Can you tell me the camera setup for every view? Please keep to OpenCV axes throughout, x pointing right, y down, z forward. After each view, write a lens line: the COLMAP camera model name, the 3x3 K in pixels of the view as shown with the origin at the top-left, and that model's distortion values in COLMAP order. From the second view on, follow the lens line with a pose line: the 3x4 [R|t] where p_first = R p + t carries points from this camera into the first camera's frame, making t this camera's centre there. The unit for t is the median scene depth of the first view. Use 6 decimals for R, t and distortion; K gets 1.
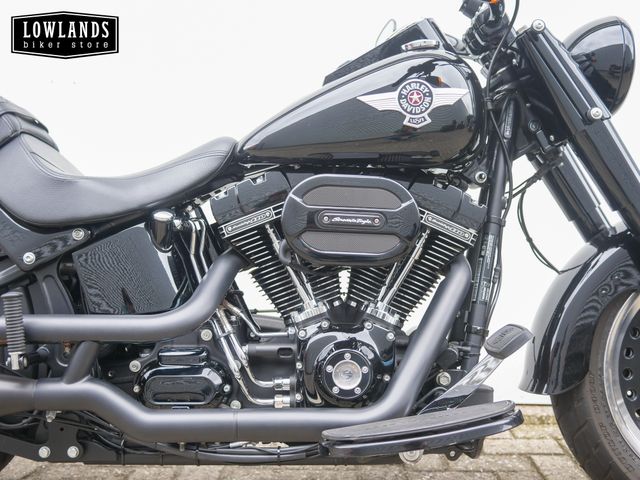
lens RADIAL K [[734.3, 0, 316.9], [0, 734.3, 239.6], [0, 0, 1]] dist [0.001855, 0.000000]
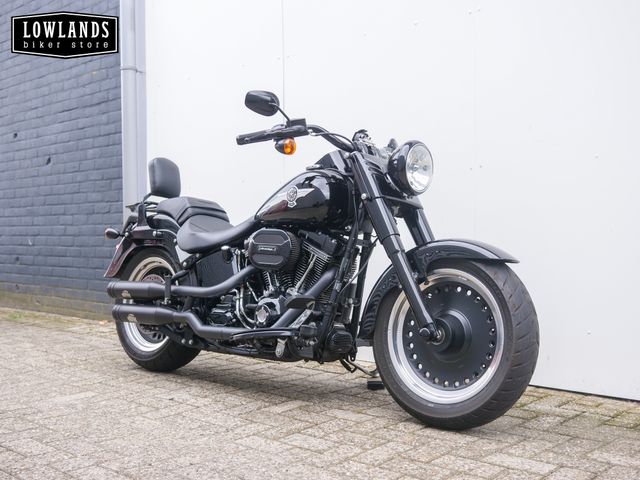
lens RADIAL K [[734.3, 0, 317.8], [0, 734.3, 237.6], [0, 0, 1]] dist [0.001855, 0.000000]
pose [[0.740833, -0.008868, -0.671631, 1.731700], [-0.027450, 0.998678, -0.043465, 0.033294], [0.671128, 0.050637, 0.739610, -0.596901]]
